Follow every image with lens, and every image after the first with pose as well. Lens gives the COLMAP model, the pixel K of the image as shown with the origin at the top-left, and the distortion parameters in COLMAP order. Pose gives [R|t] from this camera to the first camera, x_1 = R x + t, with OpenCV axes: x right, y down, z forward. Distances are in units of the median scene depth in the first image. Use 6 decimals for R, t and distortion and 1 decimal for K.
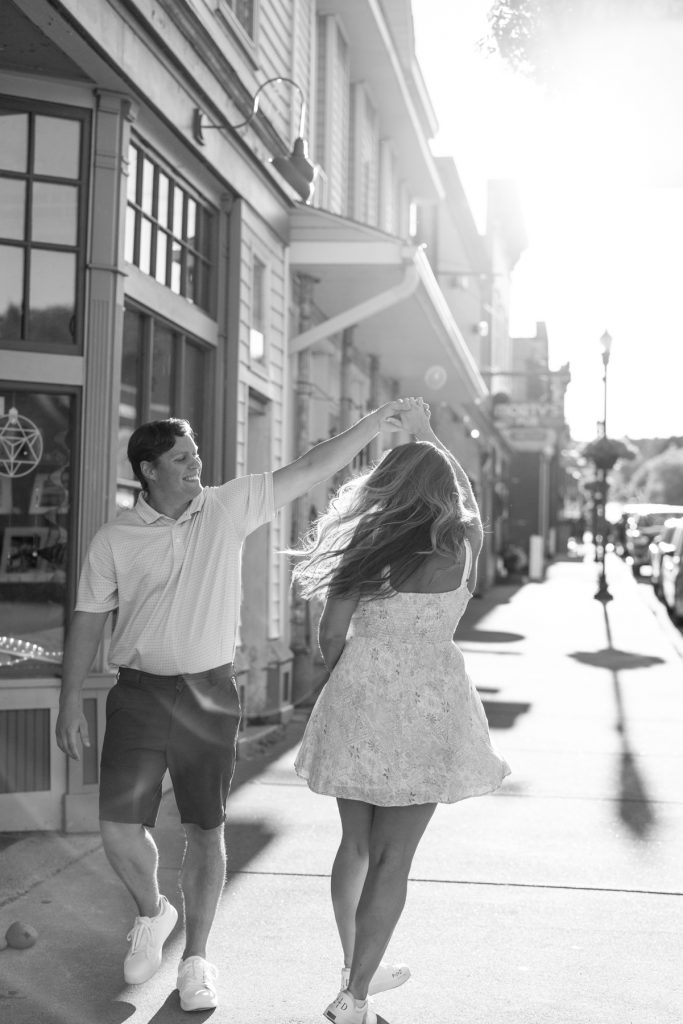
lens RADIAL K [[1864.0, 0, 344.2], [0, 1864.0, 514.5], [0, 0, 1]] dist [0.032765, 0.000000]
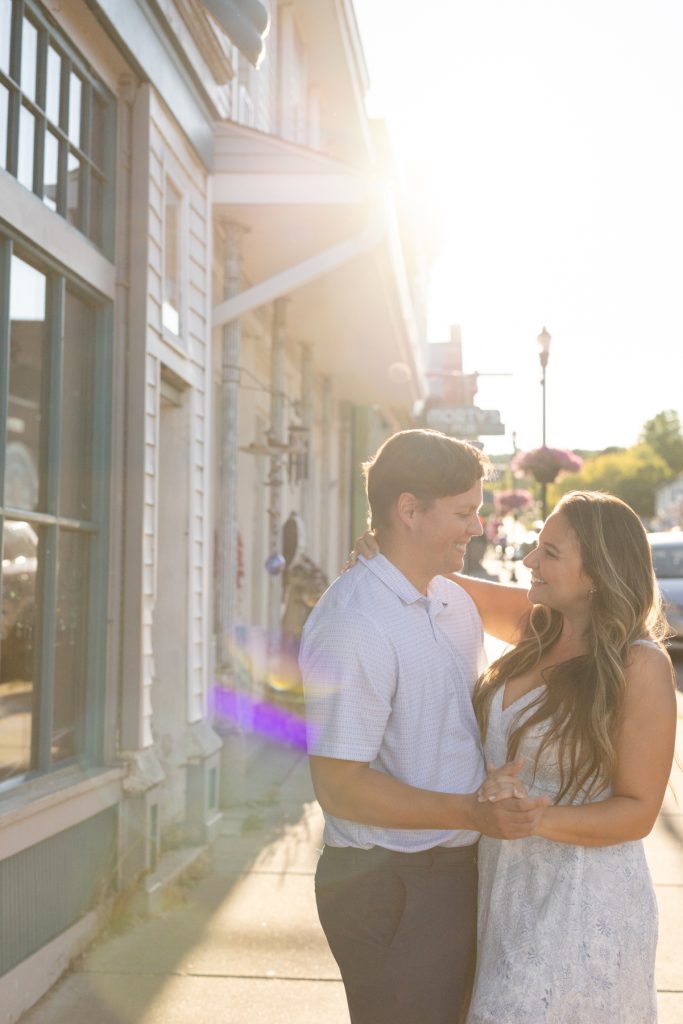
lens RADIAL K [[1864.0, 0, 337.8], [0, 1864.0, 508.0], [0, 0, 1]] dist [0.032765, 0.000000]
pose [[0.998497, -0.005351, 0.054546, -0.022092], [0.005968, 0.999920, -0.011154, -0.006722], [-0.054482, 0.011463, 0.998449, 0.288860]]
